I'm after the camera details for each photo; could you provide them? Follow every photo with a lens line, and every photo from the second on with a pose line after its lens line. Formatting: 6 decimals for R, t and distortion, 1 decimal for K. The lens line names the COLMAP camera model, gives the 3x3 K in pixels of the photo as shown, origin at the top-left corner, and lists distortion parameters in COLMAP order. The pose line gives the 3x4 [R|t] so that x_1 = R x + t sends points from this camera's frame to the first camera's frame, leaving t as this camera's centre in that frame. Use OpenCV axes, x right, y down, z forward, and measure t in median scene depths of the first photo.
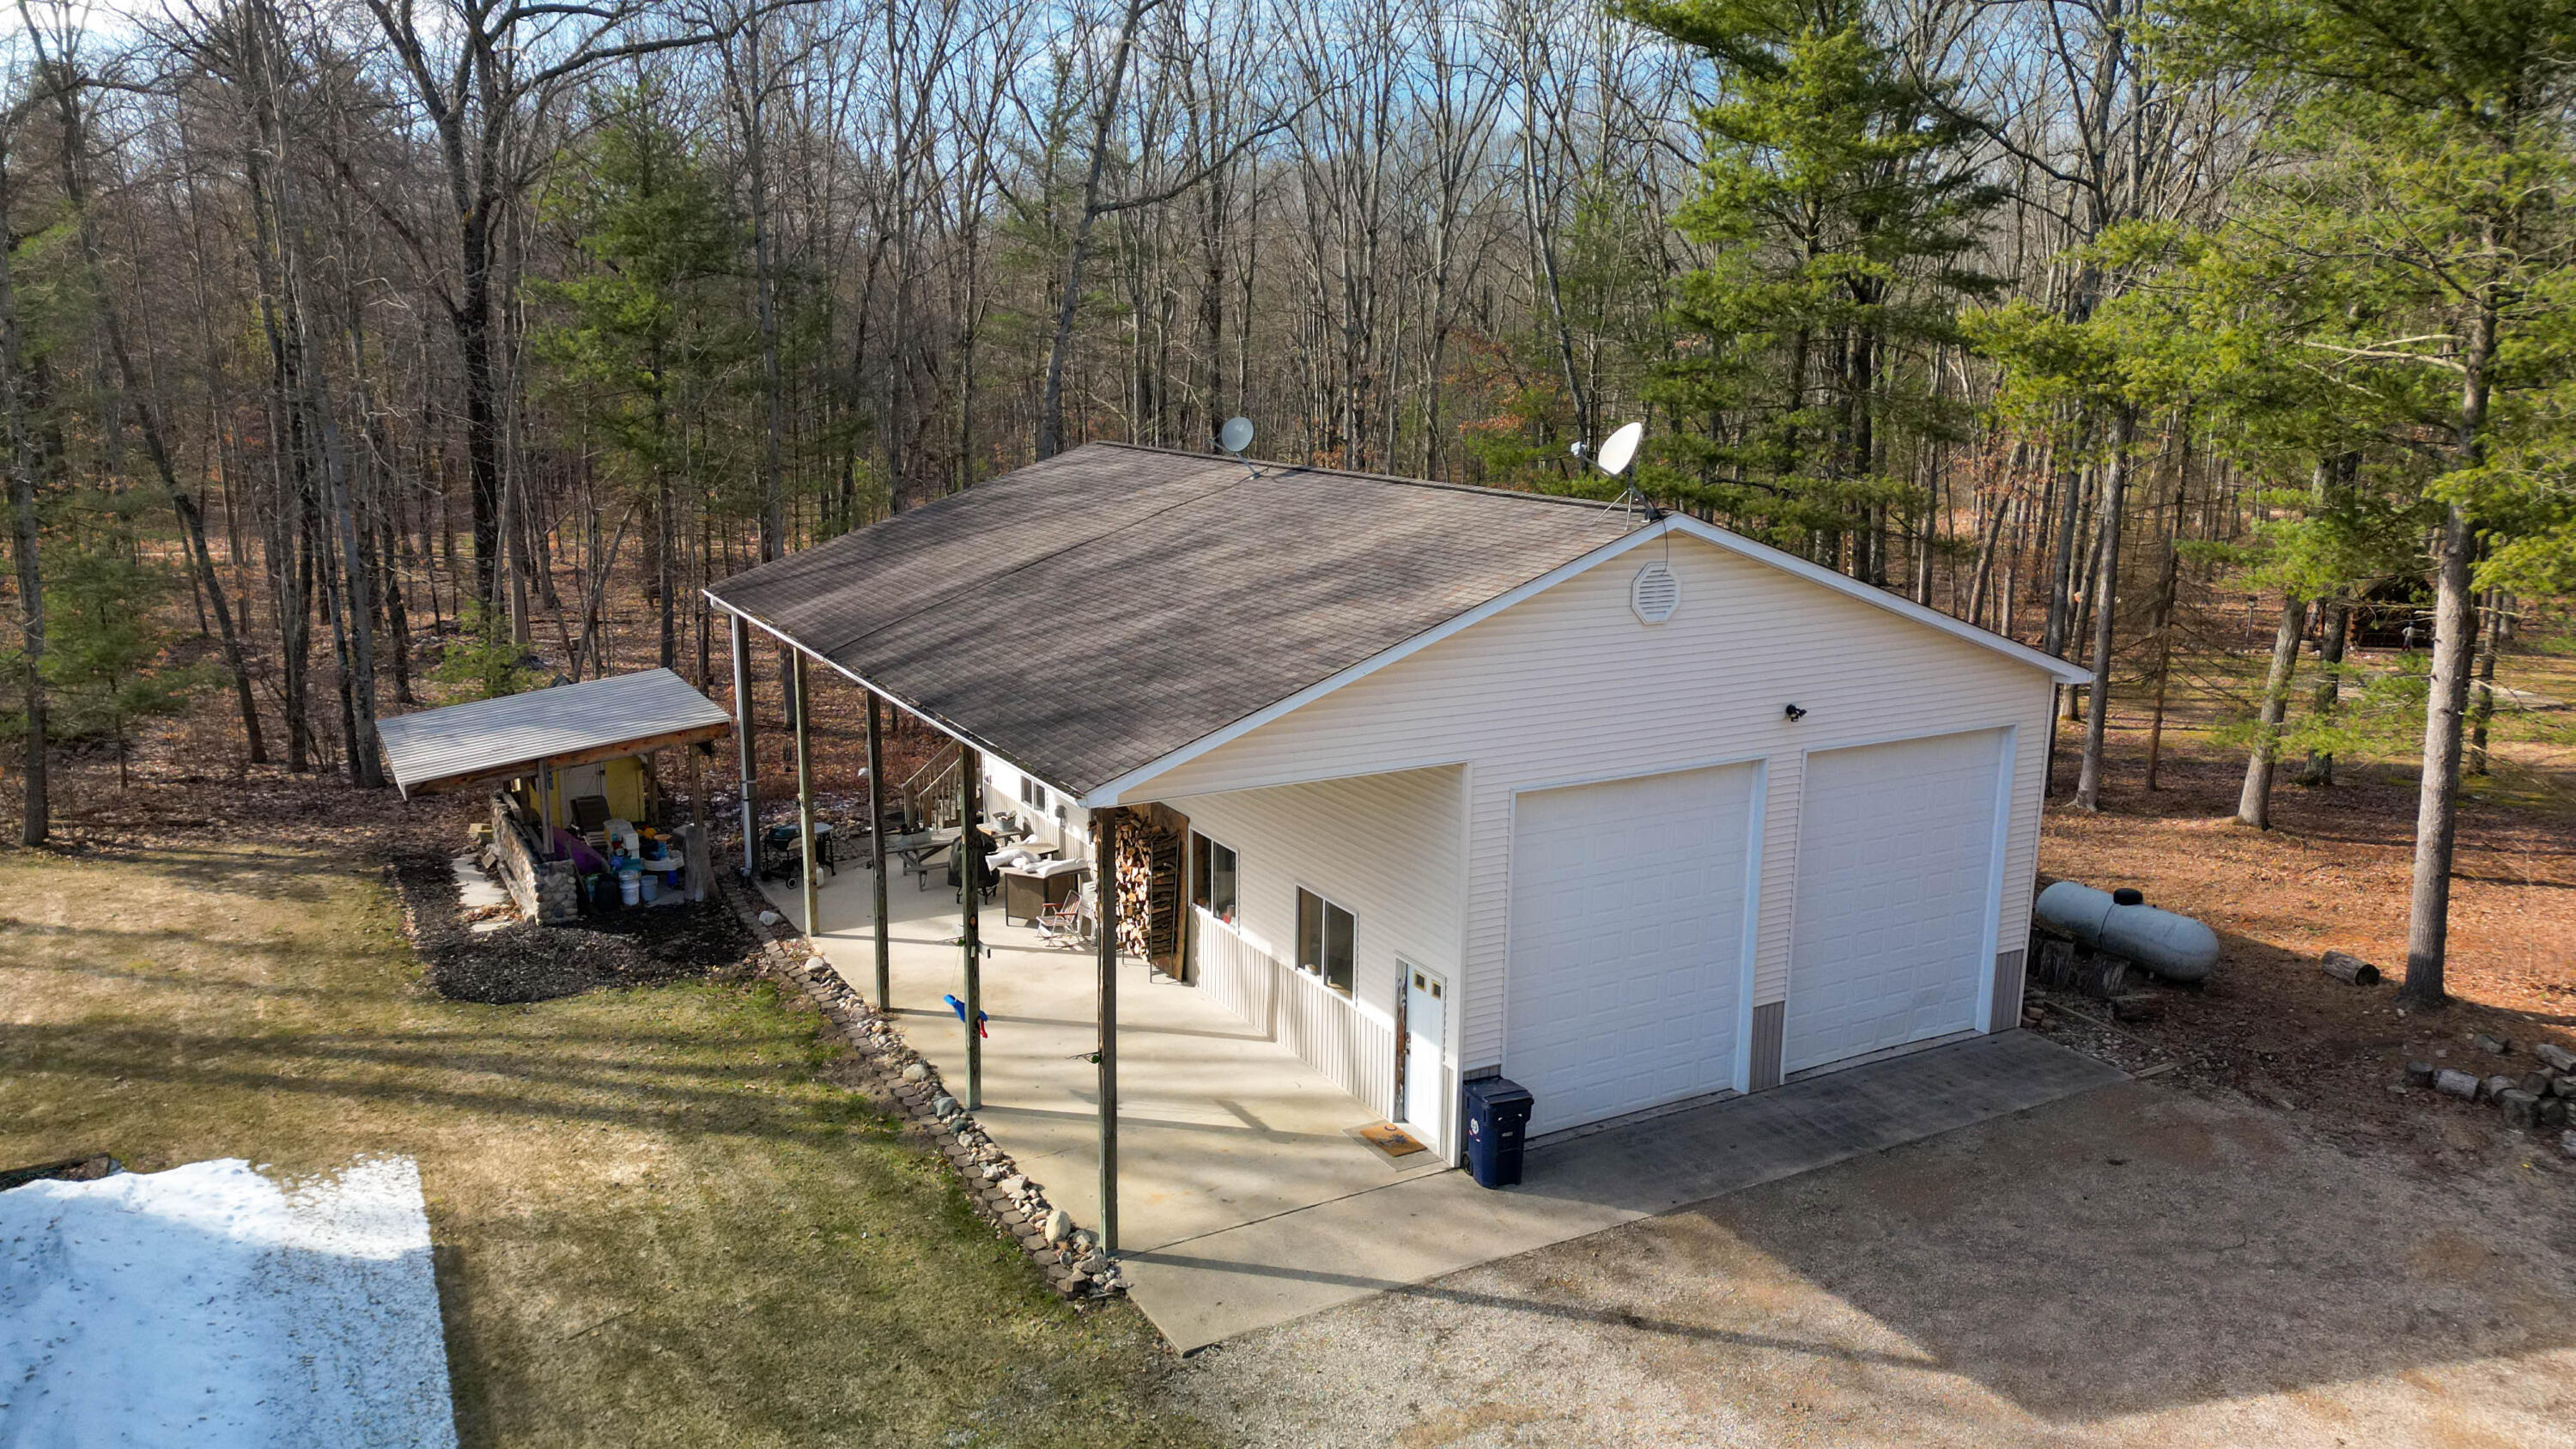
lens RADIAL K [[1801.9, 0, 1299.0], [0, 1801.9, 729.7], [0, 0, 1]] dist [0.030396, -0.000406]
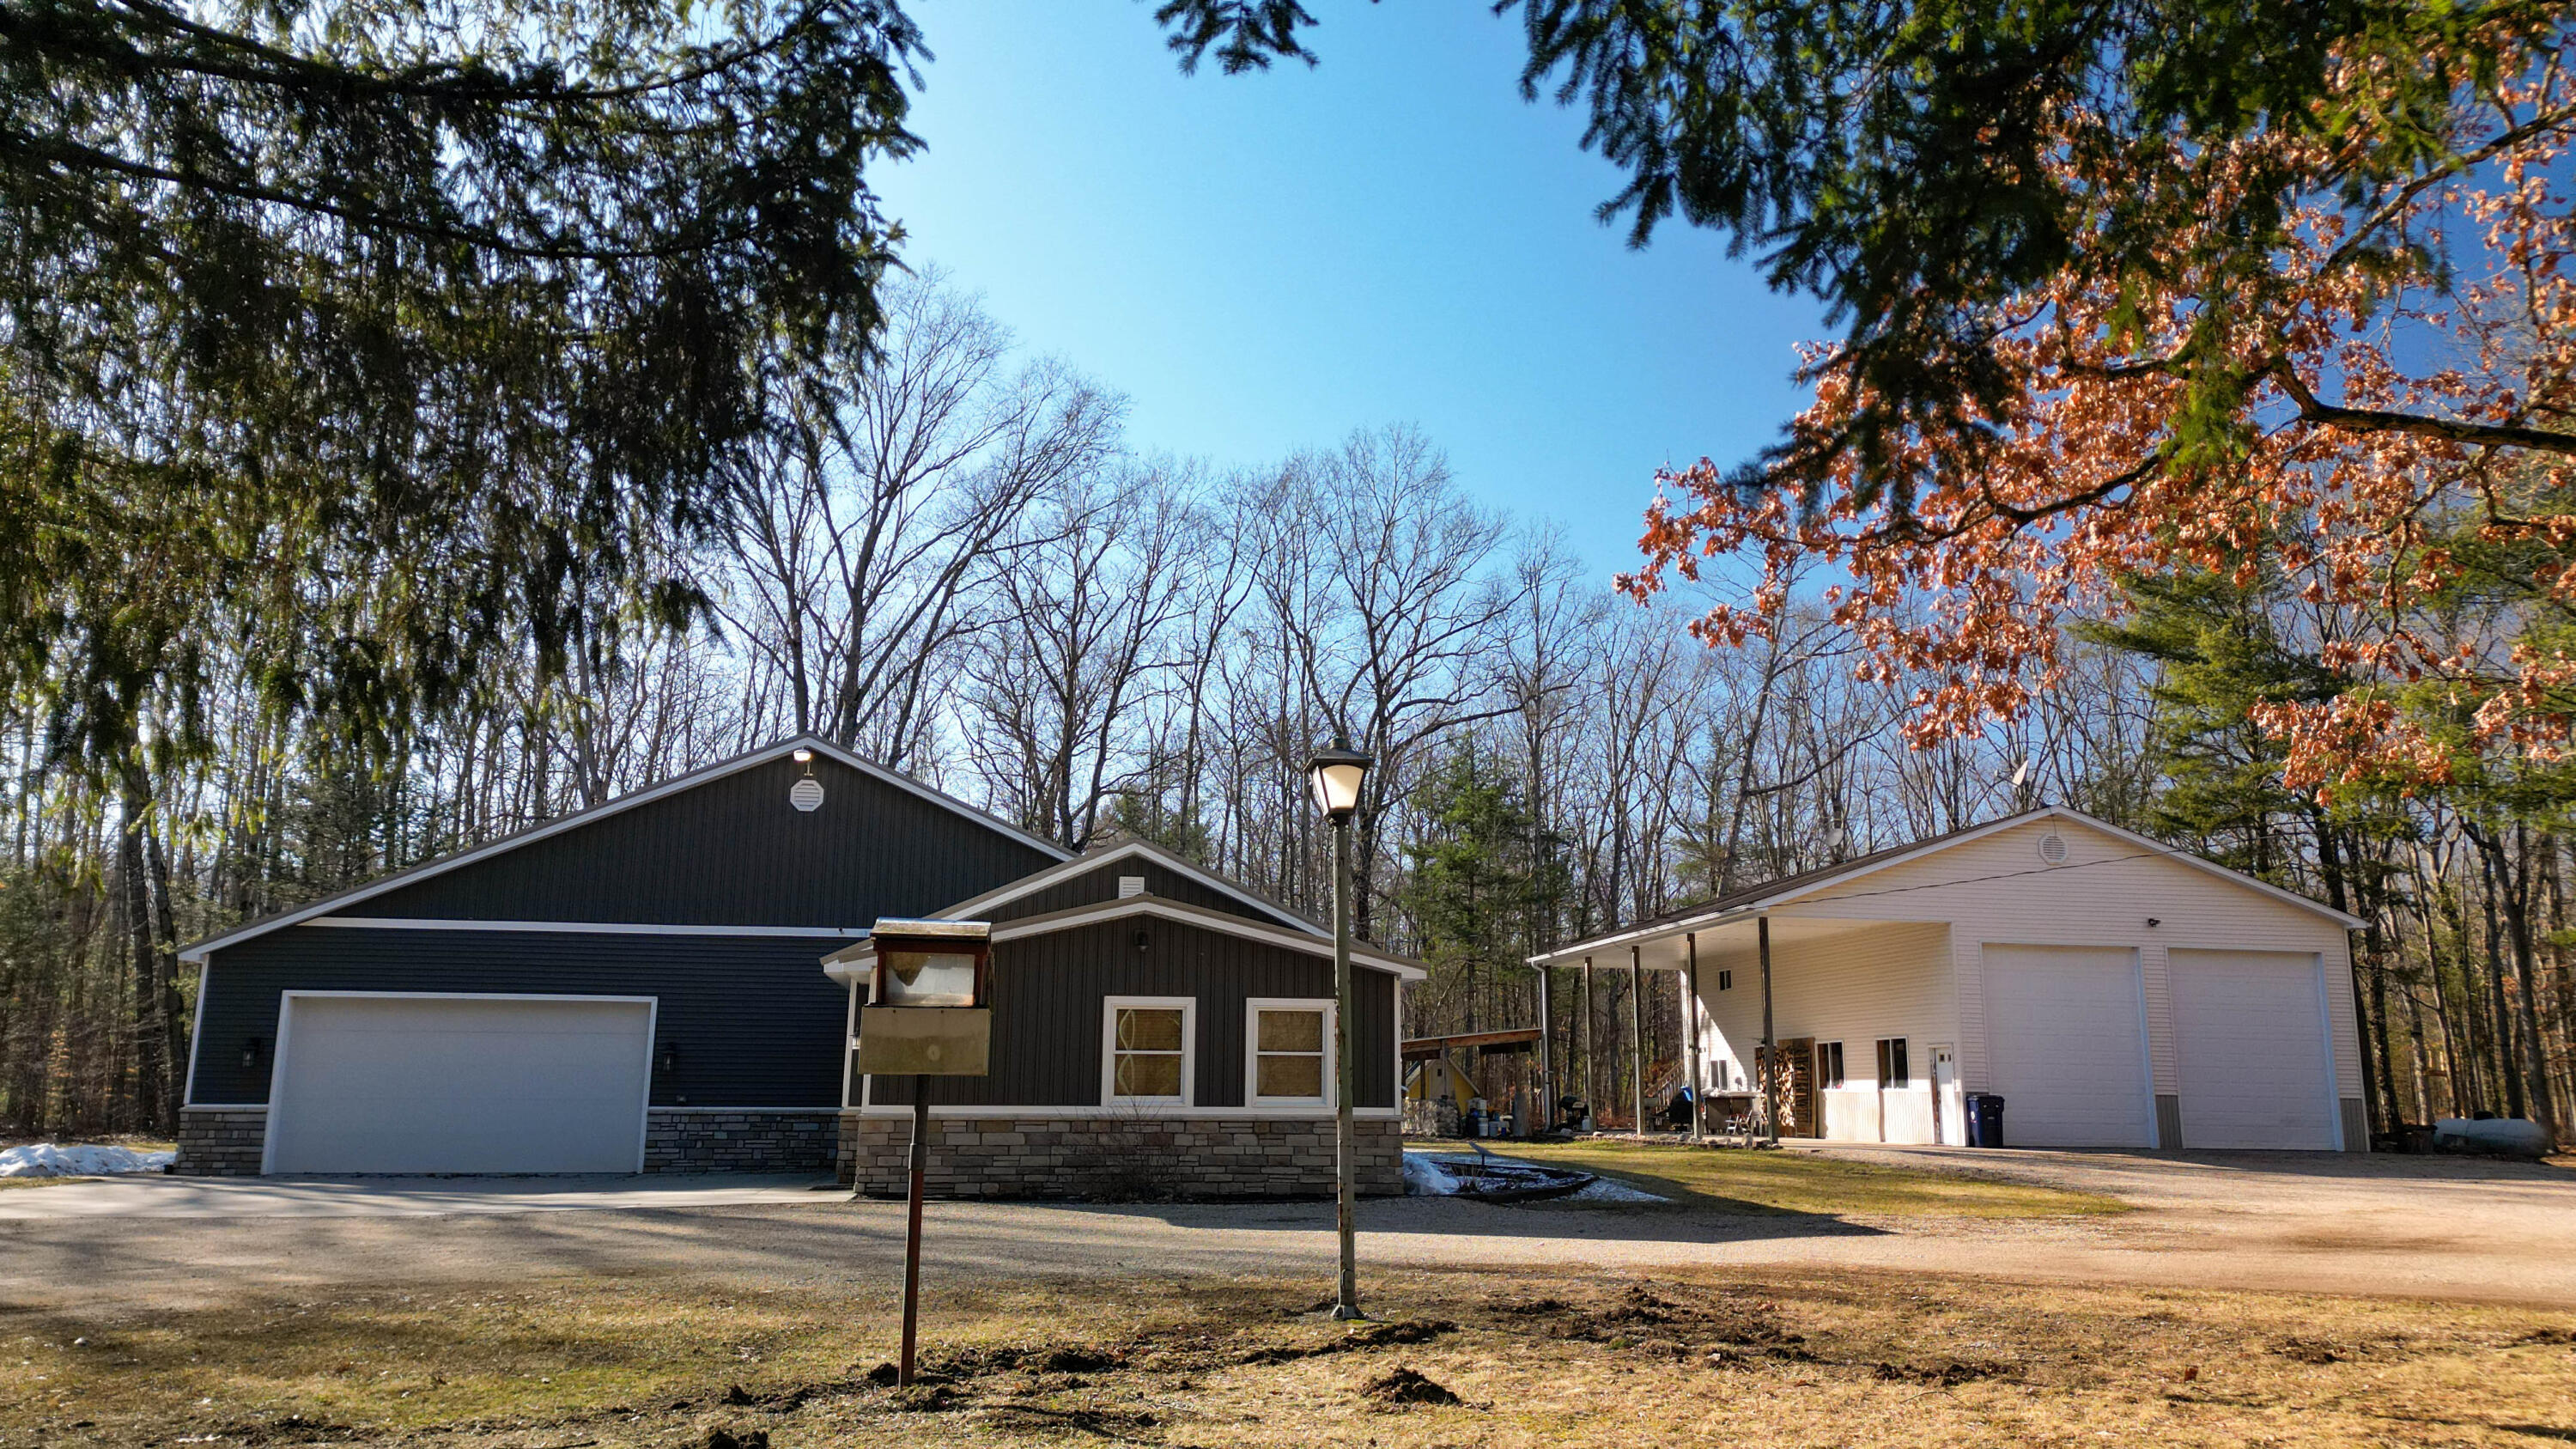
lens RADIAL K [[1801.9, 0, 1299.0], [0, 1801.9, 729.7], [0, 0, 1]] dist [0.030396, -0.000406]
pose [[0.940616, -0.070368, -0.332100, 0.079234], [-0.070620, 0.916318, -0.394175, 0.555198], [0.332047, 0.394220, 0.856934, -0.870308]]
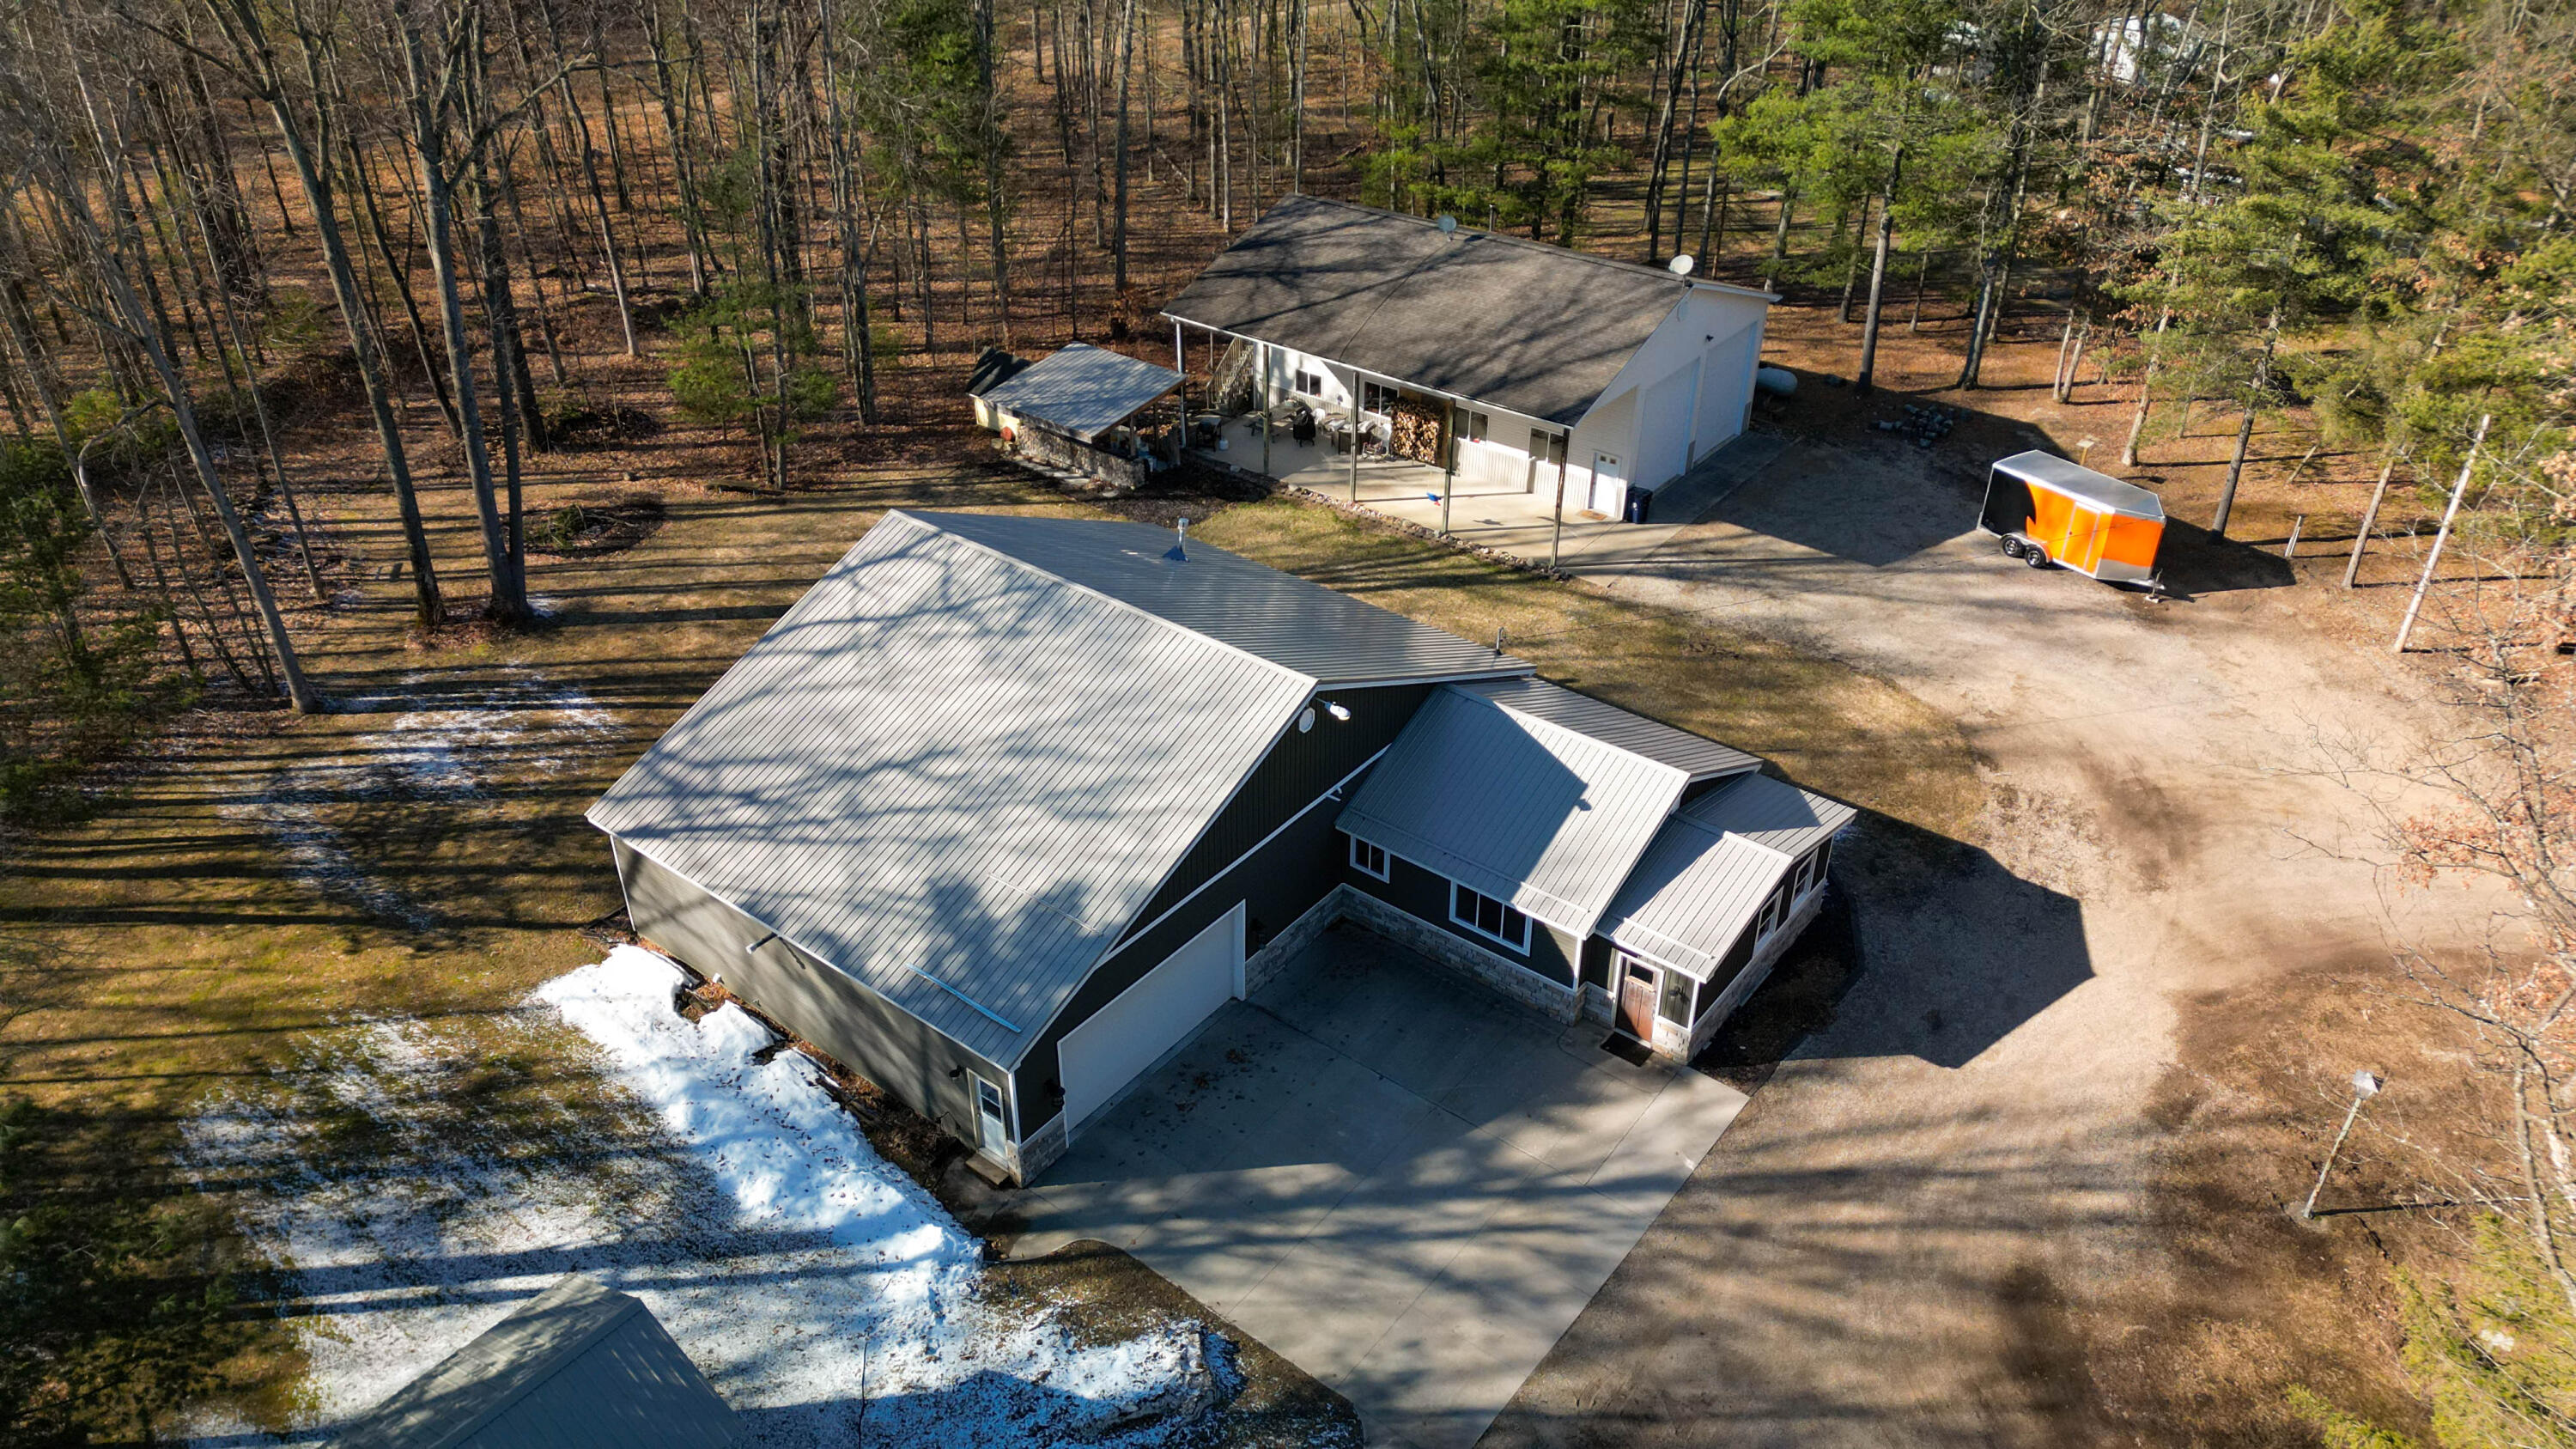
lens RADIAL K [[1787.6, 0, 1295.0], [0, 1787.6, 710.1], [0, 0, 1]] dist [0.074553, -0.092411]
pose [[0.917685, -0.217652, 0.332389, -1.259532], [0.088331, 0.927429, 0.363419, -0.503702], [-0.387366, -0.304143, 0.870313, -1.243489]]
